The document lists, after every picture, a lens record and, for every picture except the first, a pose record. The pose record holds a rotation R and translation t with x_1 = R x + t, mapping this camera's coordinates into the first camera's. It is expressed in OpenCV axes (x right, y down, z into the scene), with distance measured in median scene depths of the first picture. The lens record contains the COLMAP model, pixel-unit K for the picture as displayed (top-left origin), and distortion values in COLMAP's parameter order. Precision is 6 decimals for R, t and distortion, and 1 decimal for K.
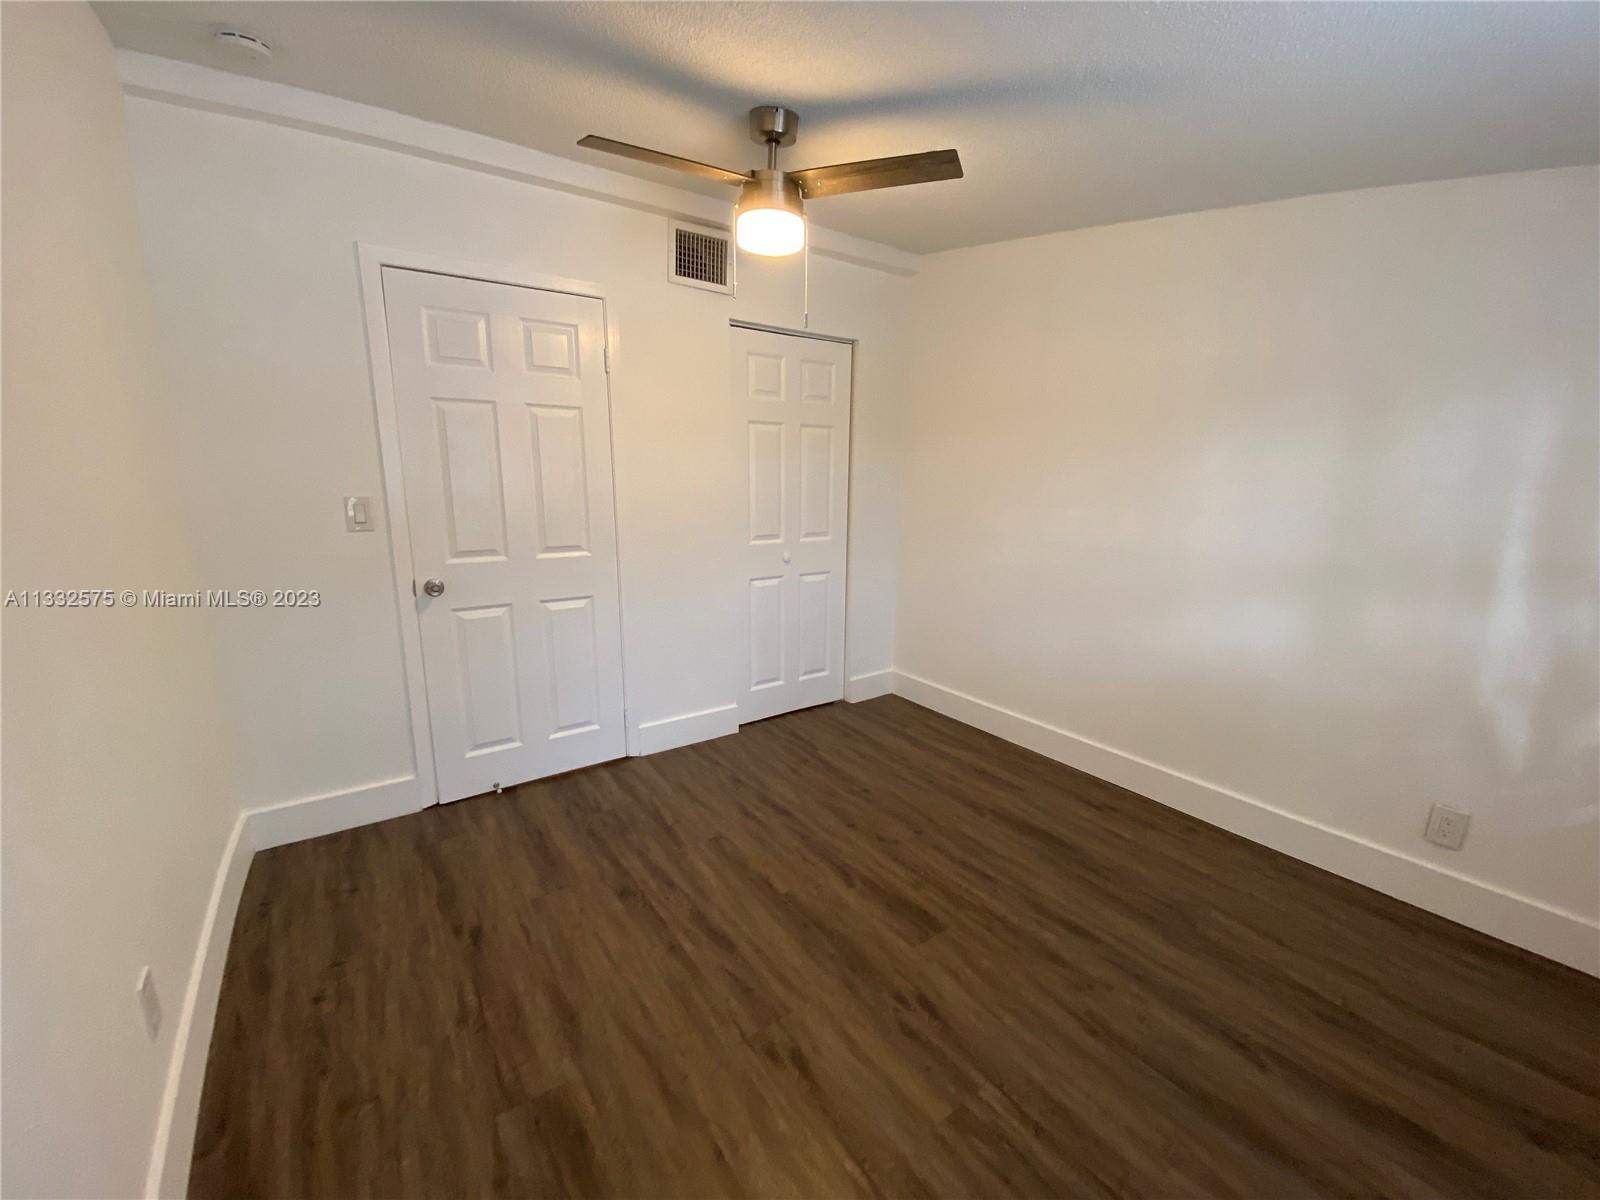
lens RADIAL K [[647.4, 0, 779.2], [0, 647.4, 604.2], [0, 0, 1]] dist [0.000551, -0.000145]
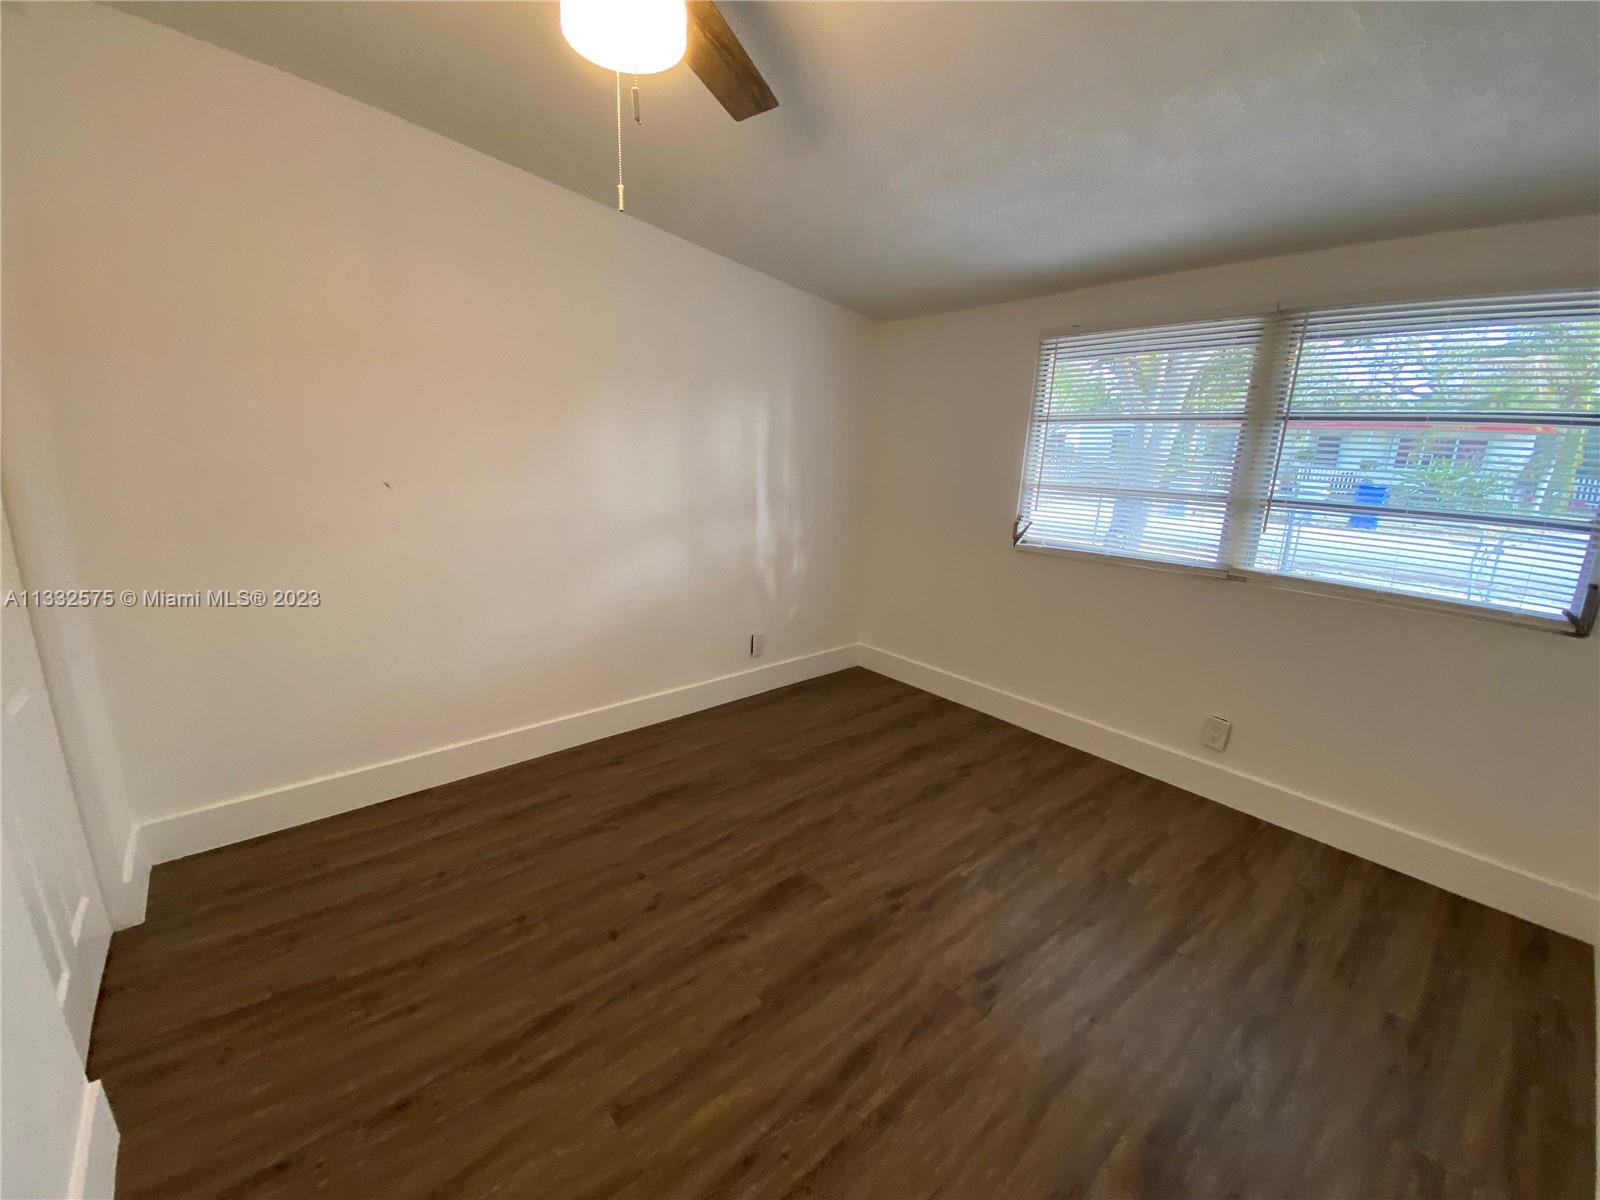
lens RADIAL K [[649.9, 0, 798.2], [0, 649.9, 600.3], [0, 0, 1]] dist [0.036241, -0.028192]
pose [[-0.107989, -0.261981, 0.959012, -0.656105], [0.175949, 0.944389, 0.277799, -0.240866], [-0.978458, 0.198736, -0.055889, 0.920971]]
